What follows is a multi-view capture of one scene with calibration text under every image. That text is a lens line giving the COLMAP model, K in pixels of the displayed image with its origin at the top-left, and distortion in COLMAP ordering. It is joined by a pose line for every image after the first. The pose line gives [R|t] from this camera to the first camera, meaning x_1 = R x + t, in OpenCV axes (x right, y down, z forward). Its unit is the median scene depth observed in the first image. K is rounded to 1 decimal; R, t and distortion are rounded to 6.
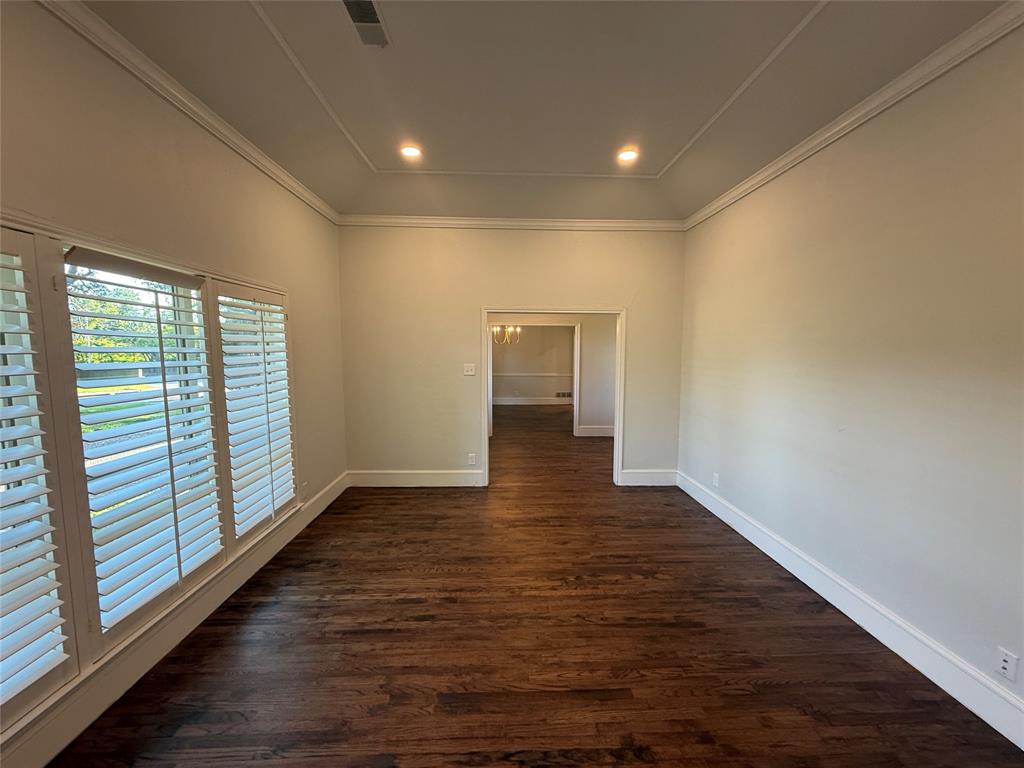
lens RADIAL K [[409.1, 0, 511.3], [0, 409.1, 383.9], [0, 0, 1]] dist [0.001485, 0.000054]
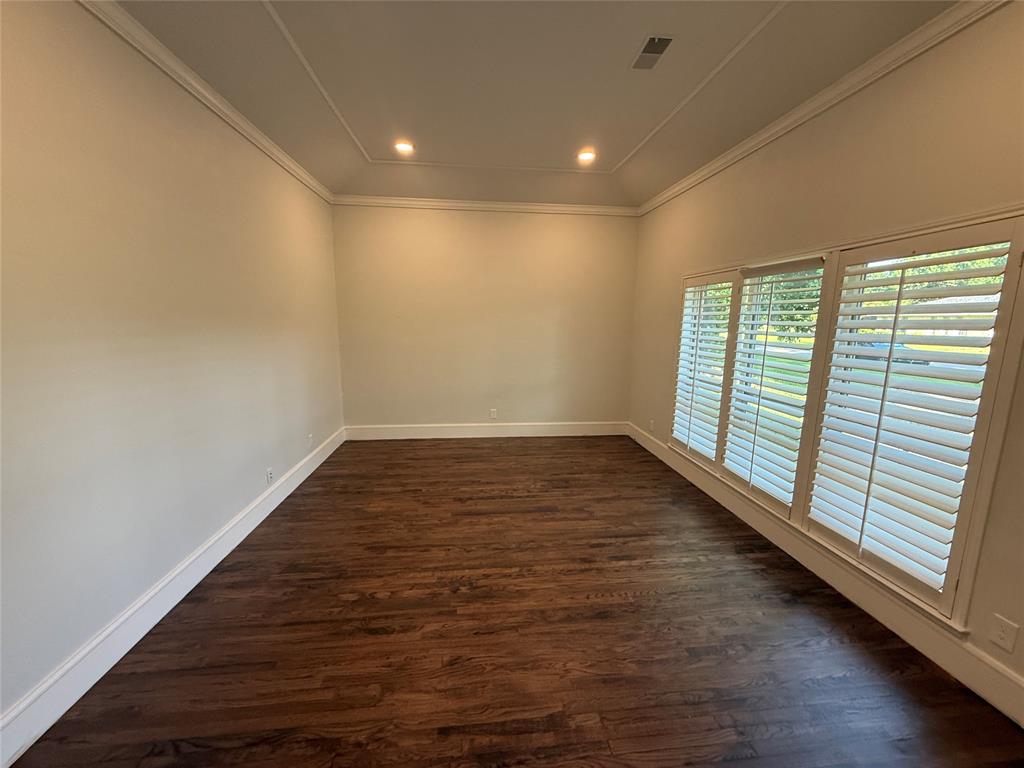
lens RADIAL K [[409.1, 0, 513.4], [0, 409.1, 389.7], [0, 0, 1]] dist [0.001485, 0.000054]
pose [[-0.997164, -0.002037, -0.075229, 0.116900], [-0.020975, 0.967547, 0.251818, -0.156583], [0.072274, 0.252681, -0.964846, 1.866331]]
